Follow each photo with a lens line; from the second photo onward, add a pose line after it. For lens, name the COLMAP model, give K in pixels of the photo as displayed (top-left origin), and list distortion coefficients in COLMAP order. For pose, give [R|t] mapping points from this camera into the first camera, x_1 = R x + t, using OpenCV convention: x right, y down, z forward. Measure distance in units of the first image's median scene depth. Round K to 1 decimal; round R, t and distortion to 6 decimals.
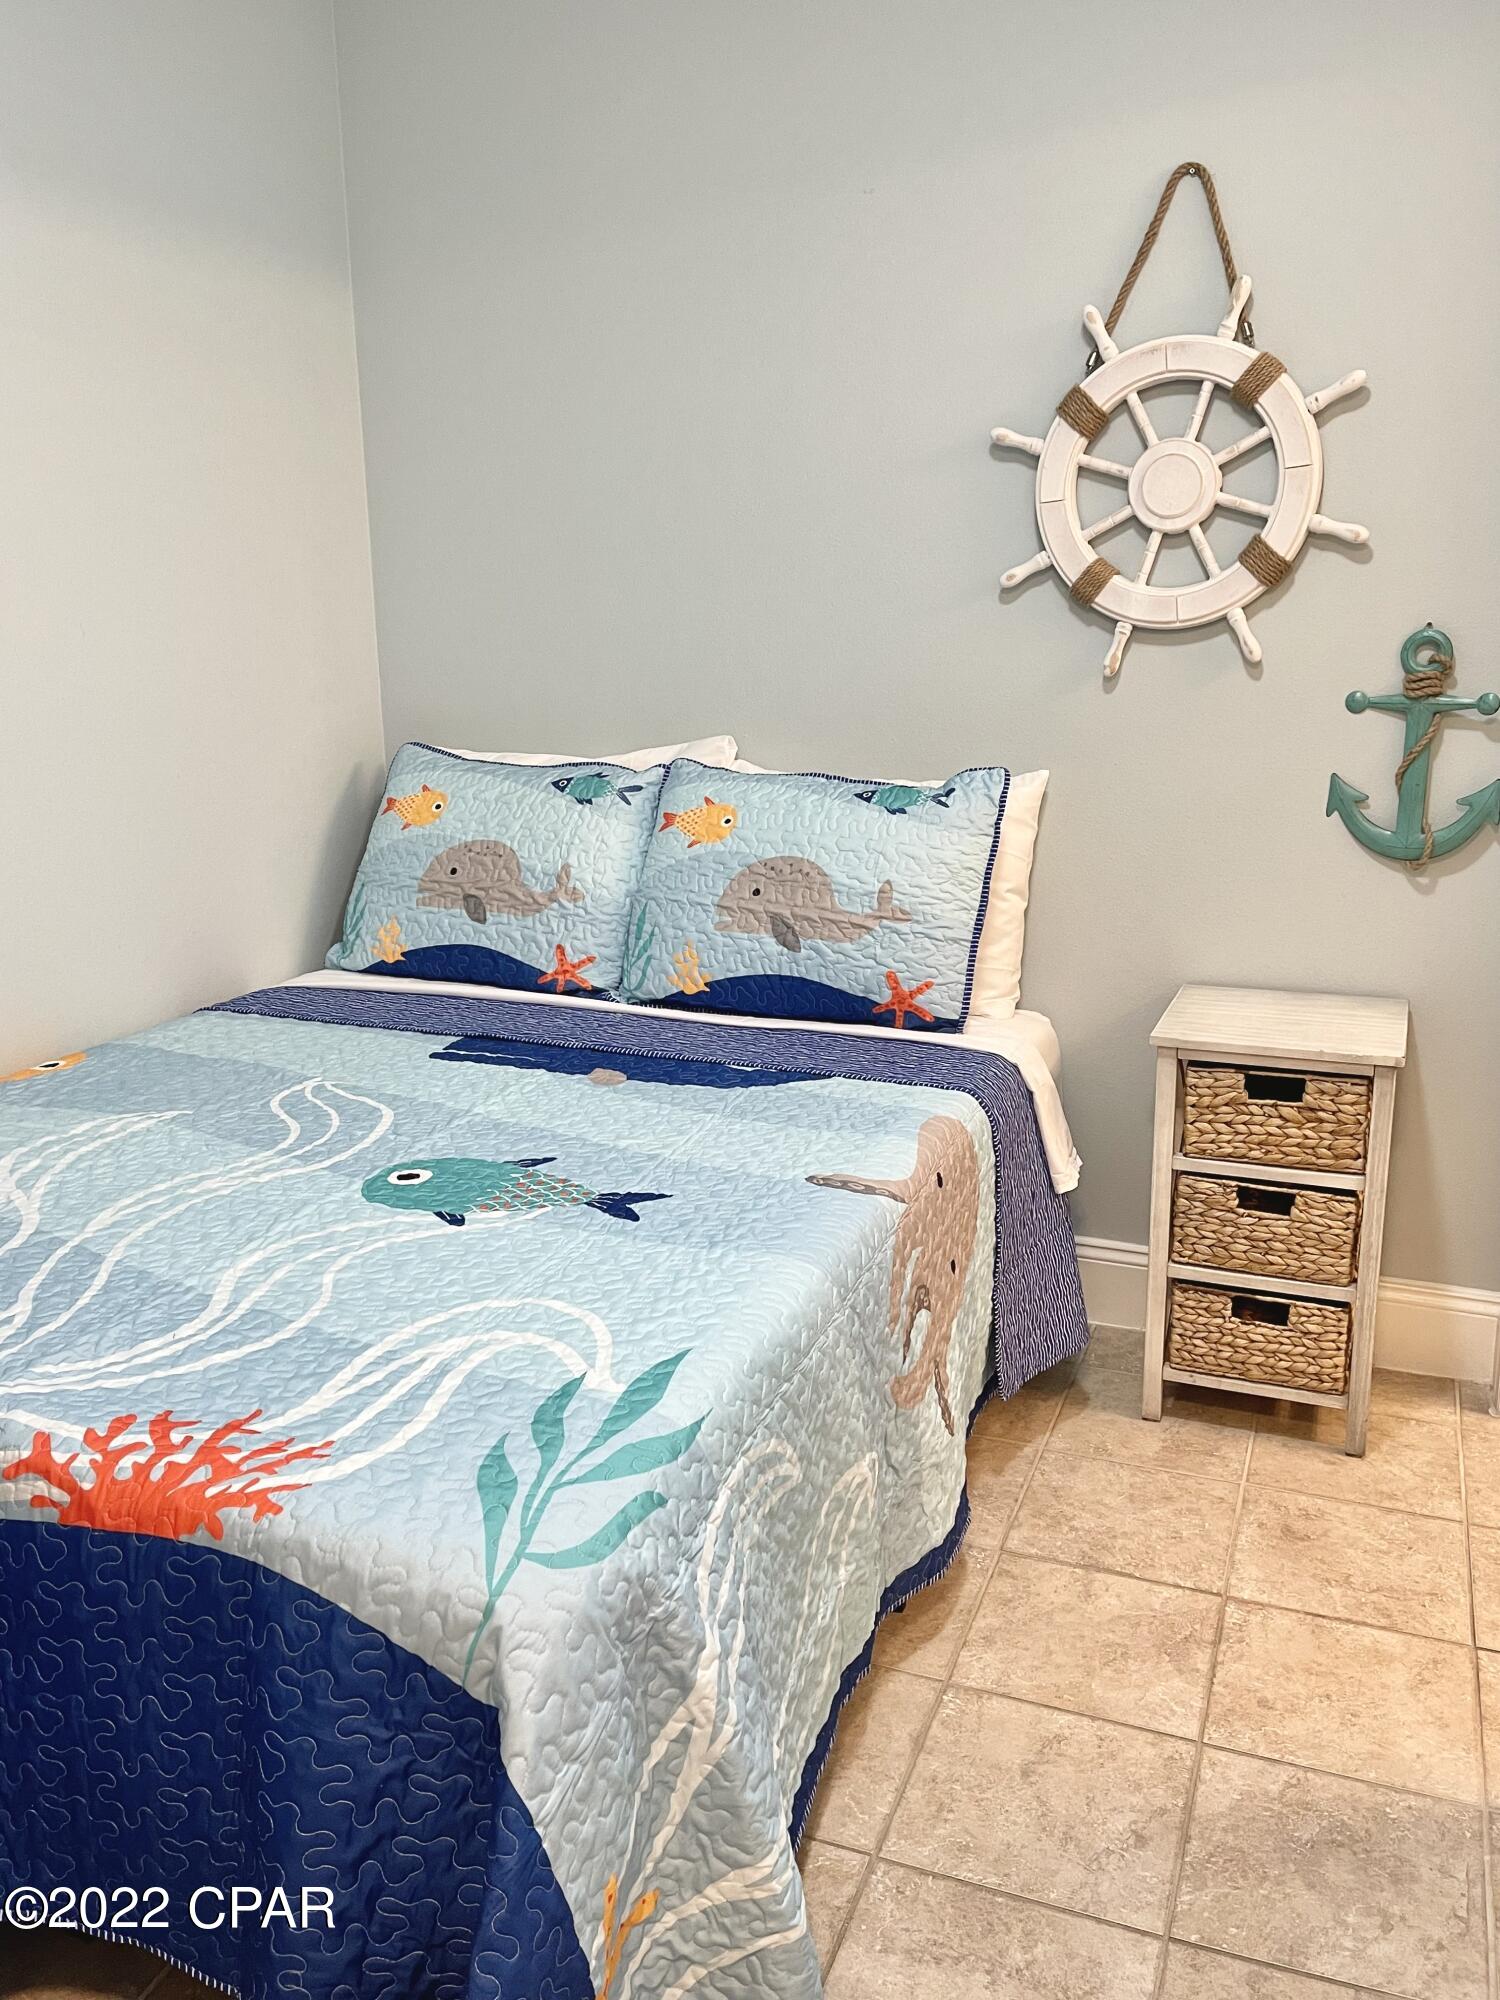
lens RADIAL K [[1643.2, 0, 750.3], [0, 1643.2, 1011.3], [0, 0, 1]] dist [0.098354, -0.148644]
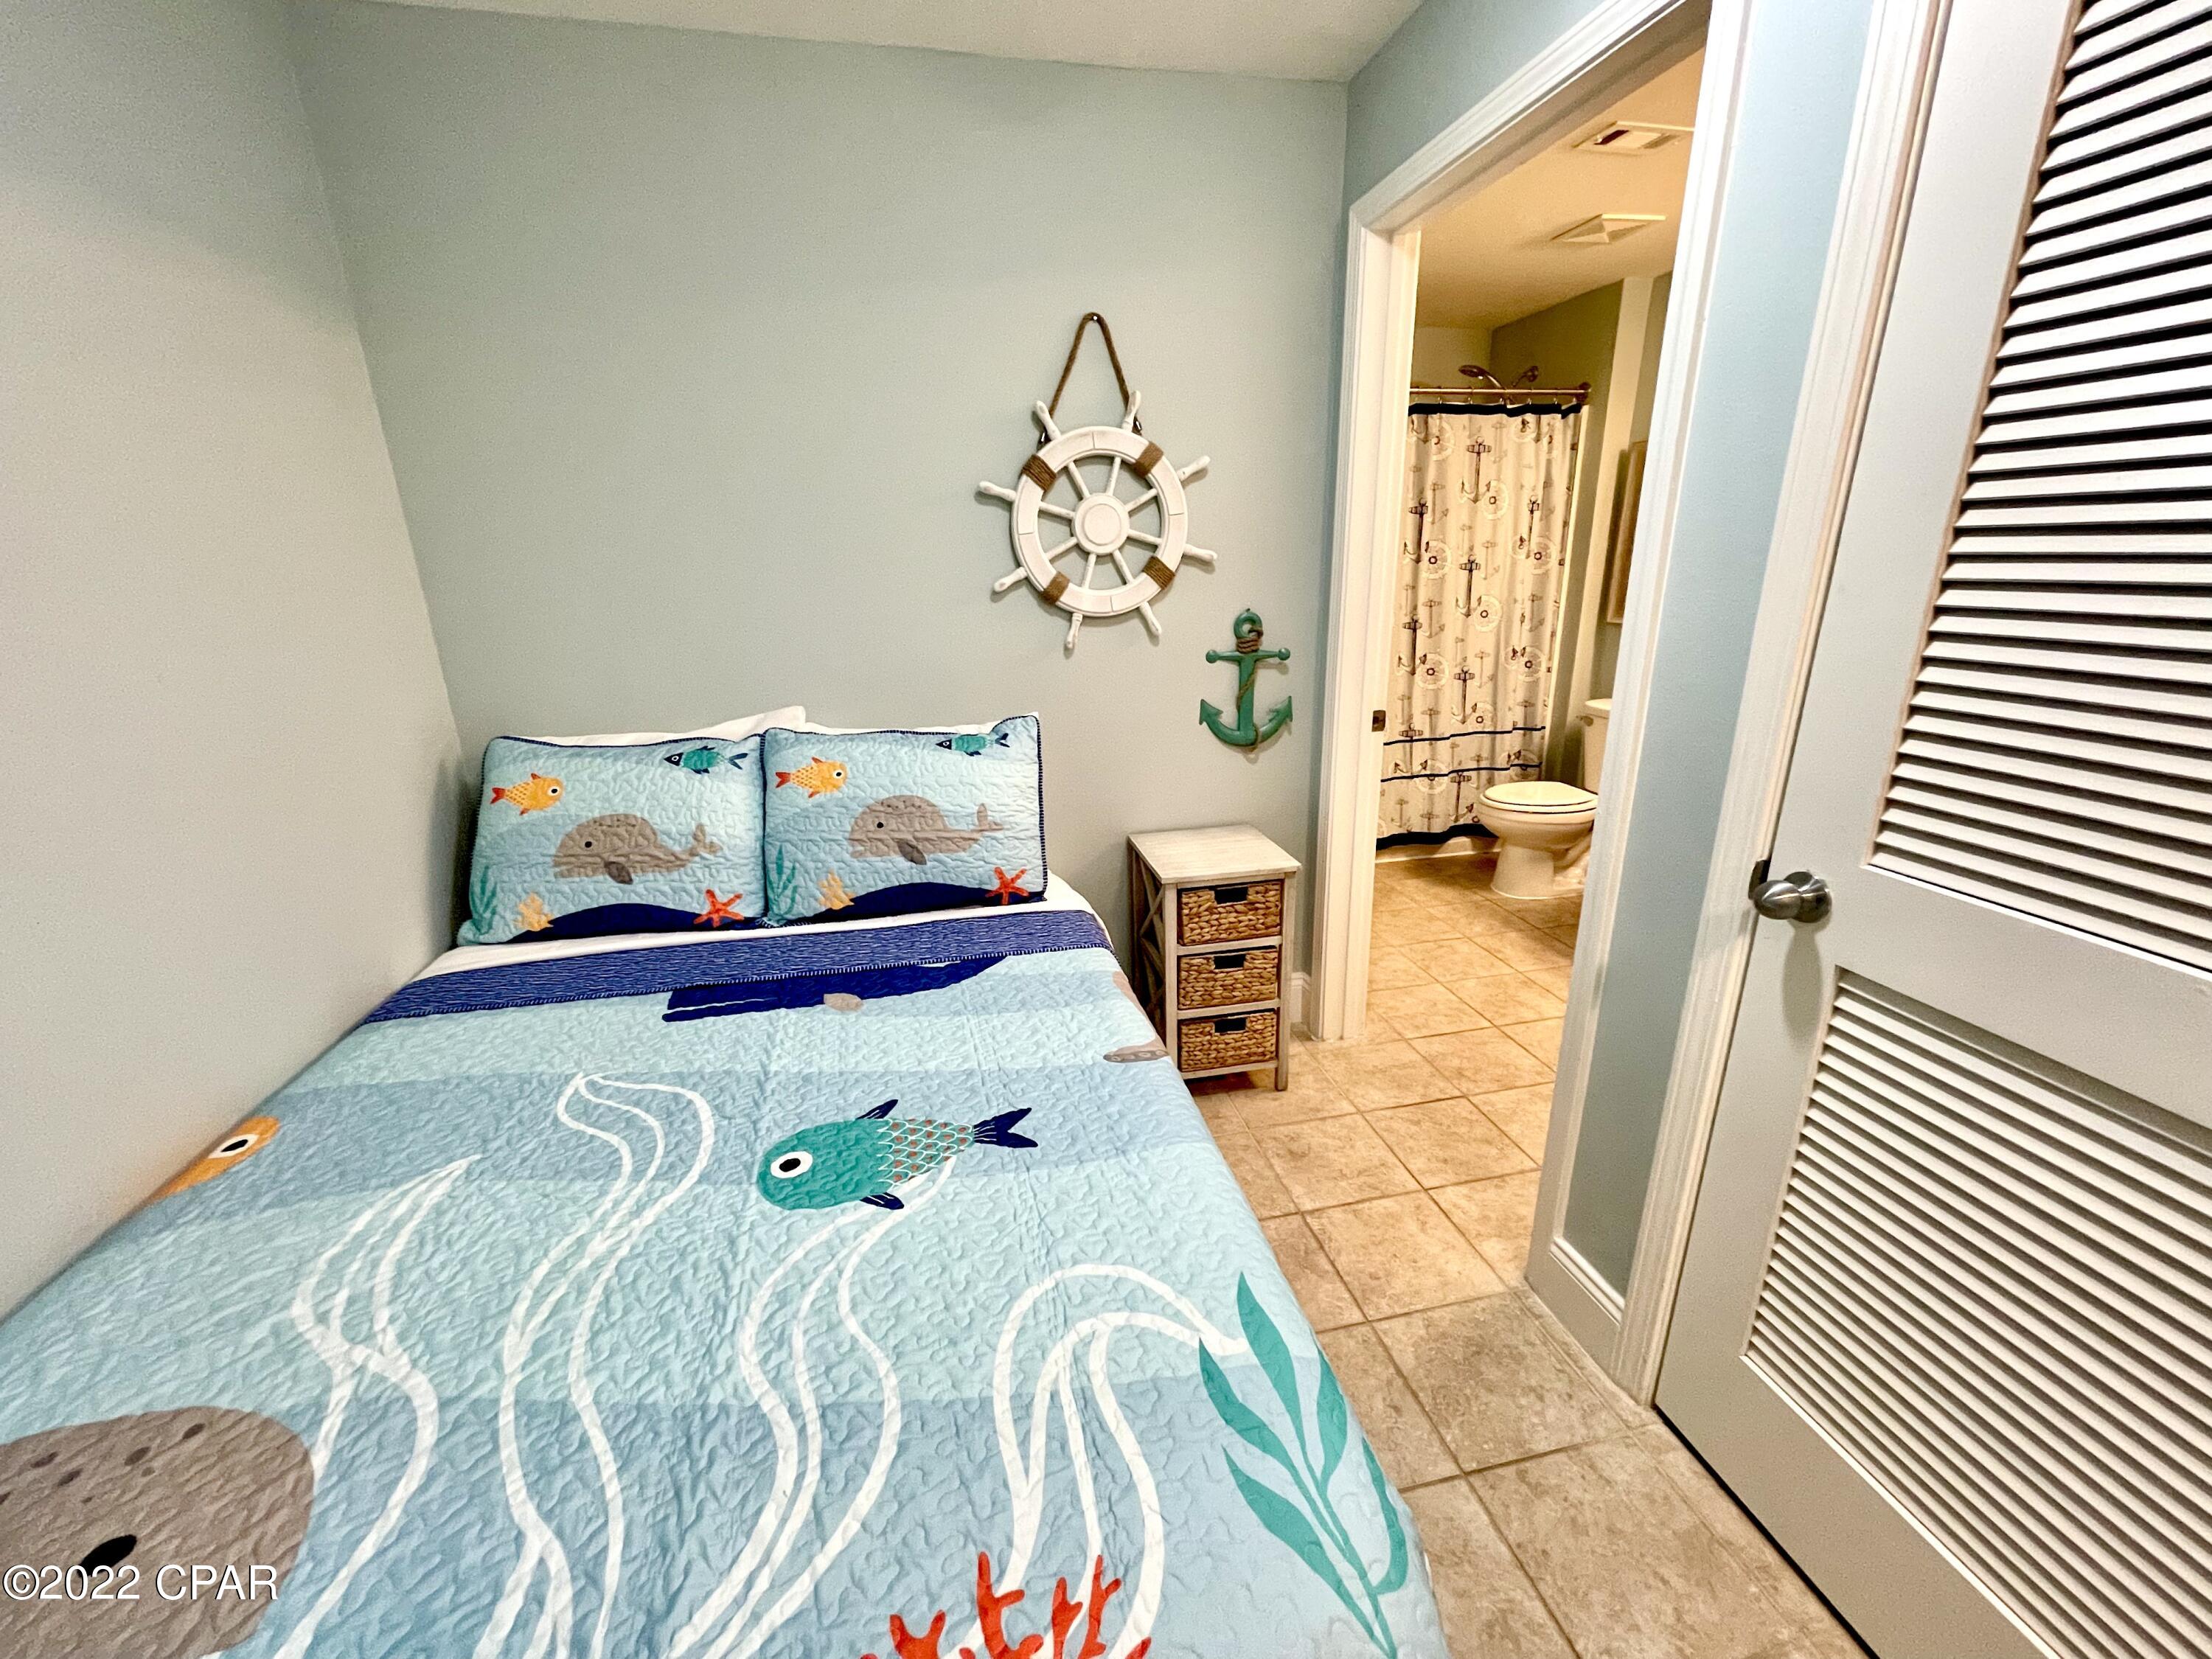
lens RADIAL K [[895.4, 0, 1102.6], [0, 895.4, 837.9], [0, 0, 1]] dist [-0.000595, -0.000235]
pose [[0.831513, -0.174610, 0.527350, -0.243137], [0.149866, 0.984628, 0.089713, -0.105766], [-0.534908, 0.004434, 0.844899, 0.303785]]
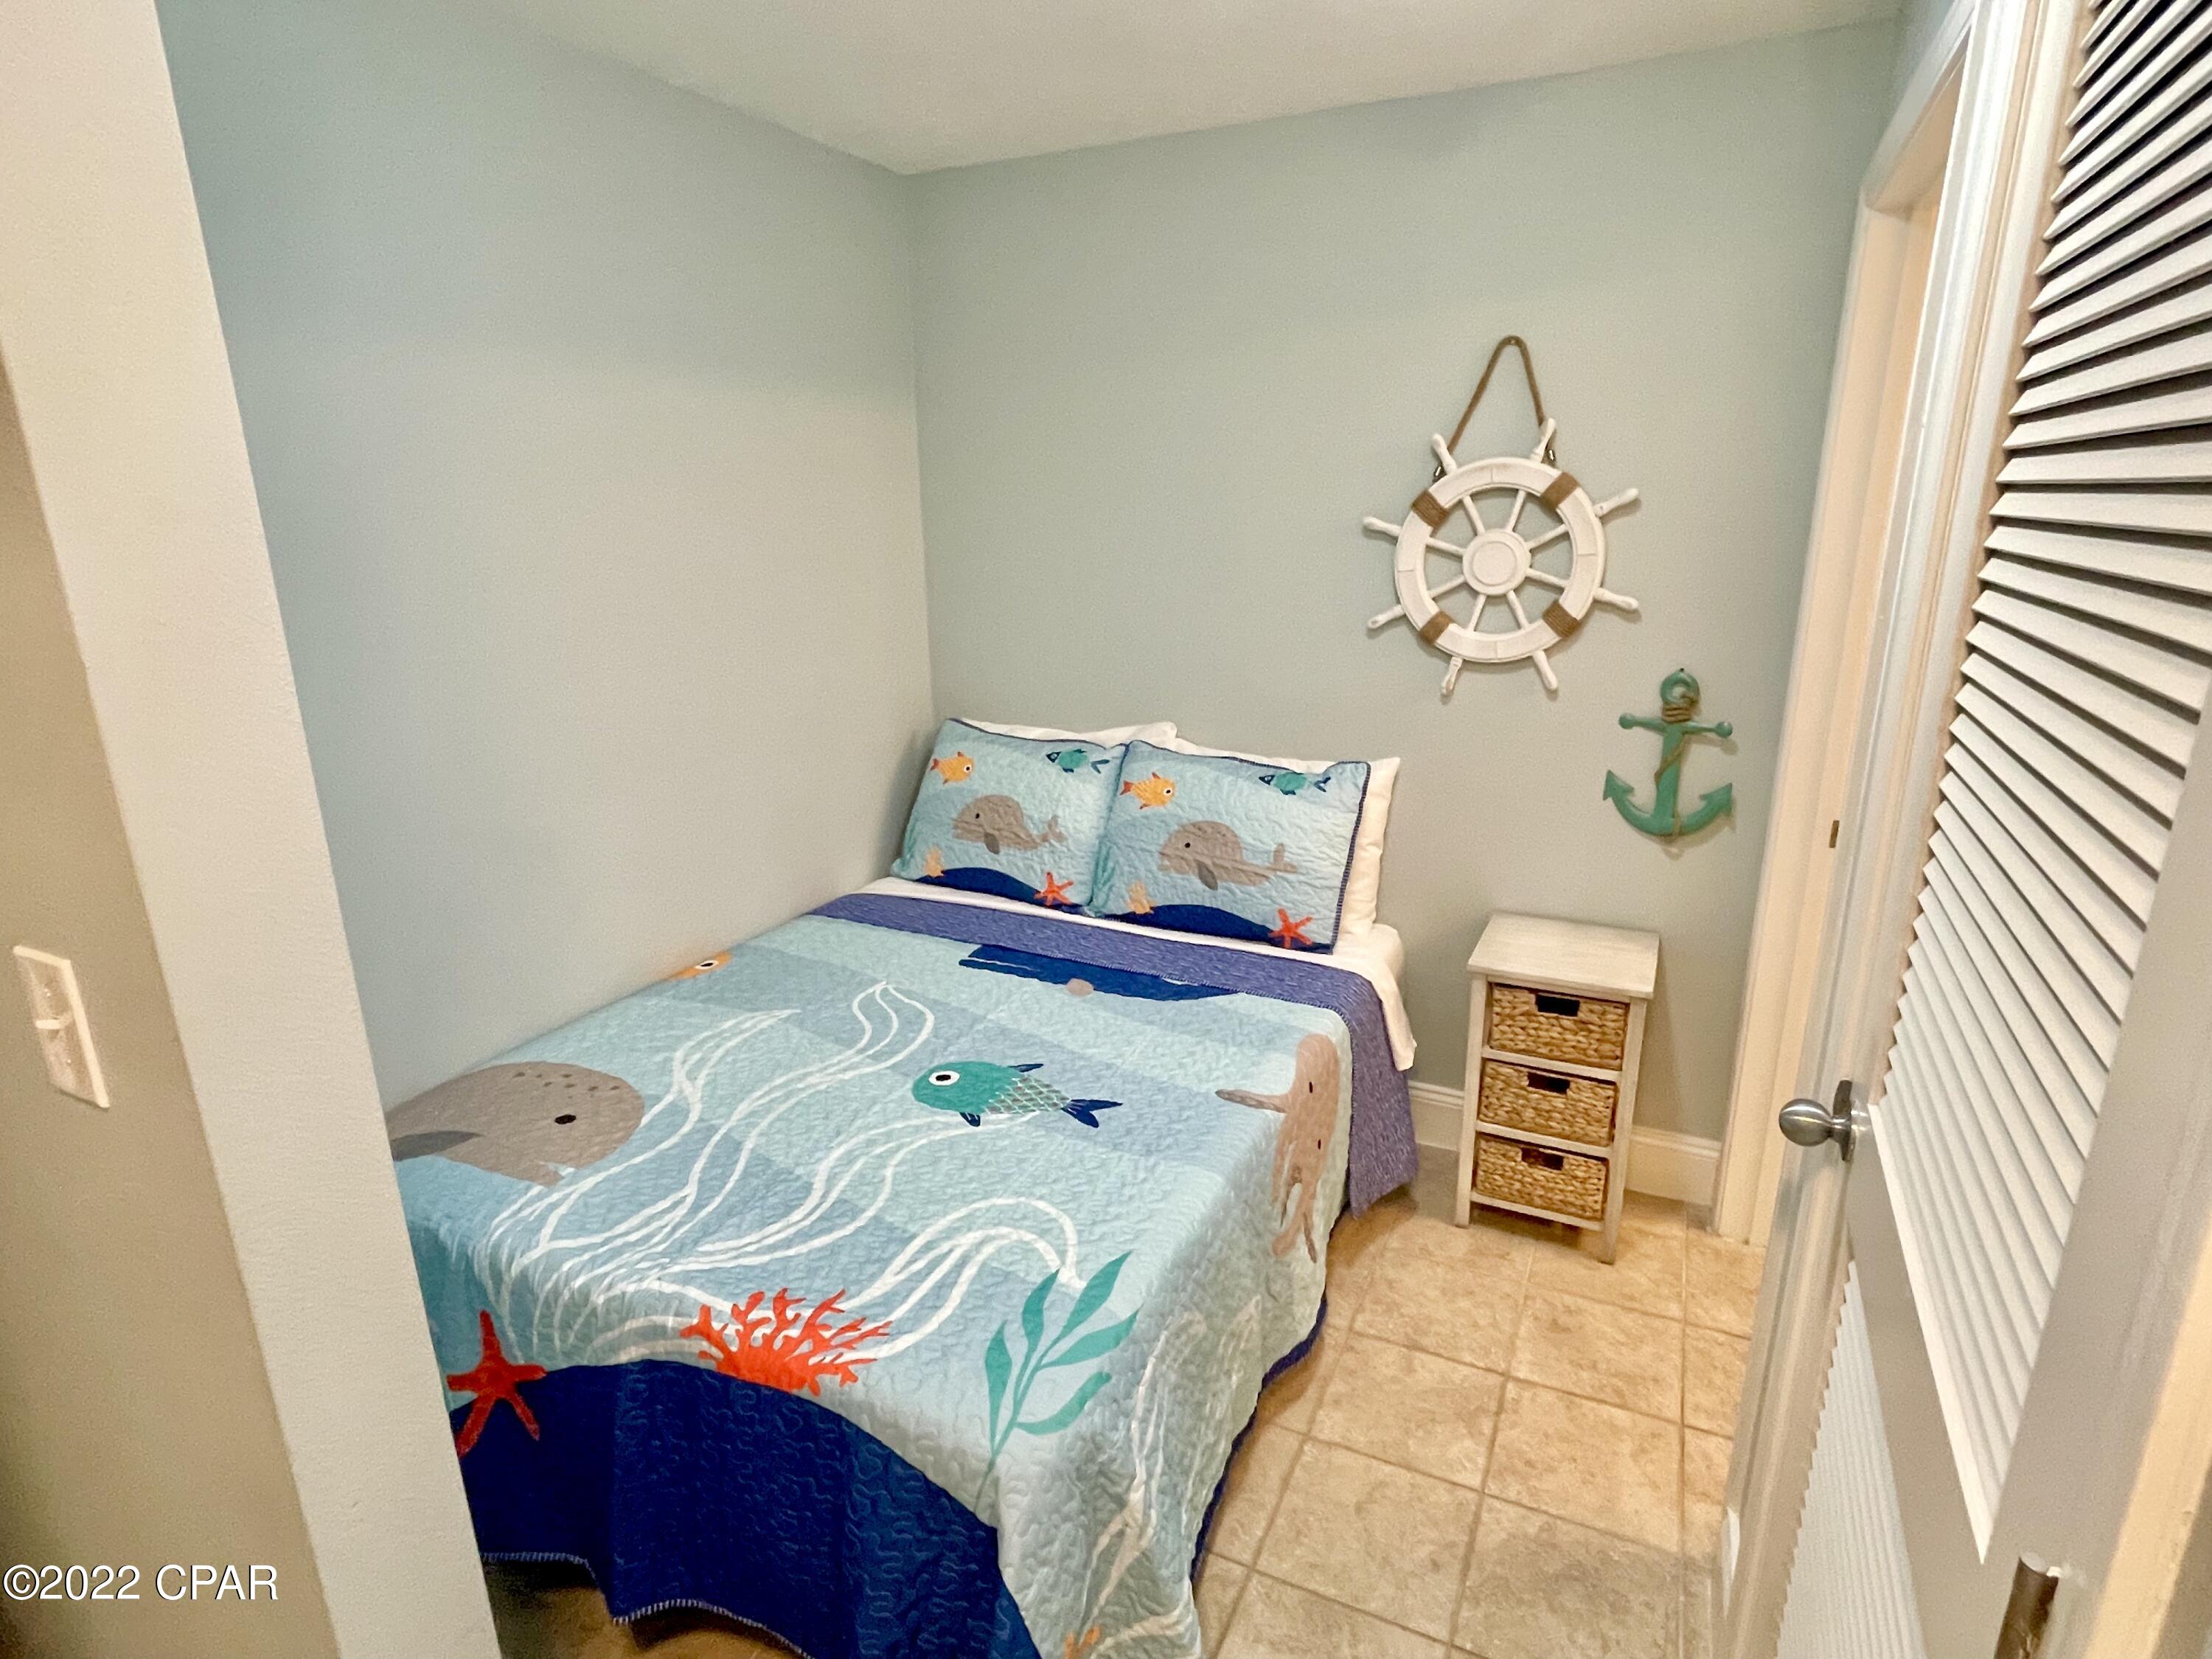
lens RADIAL K [[1180.8, 0, 1092.8], [0, 1180.8, 839.1], [0, 0, 1]] dist [0.051545, -0.093972]
pose [[0.996508, 0.019826, -0.081110, 0.004982], [-0.017052, 0.999250, 0.034755, -0.117841], [0.081739, -0.033250, 0.996099, -0.022388]]
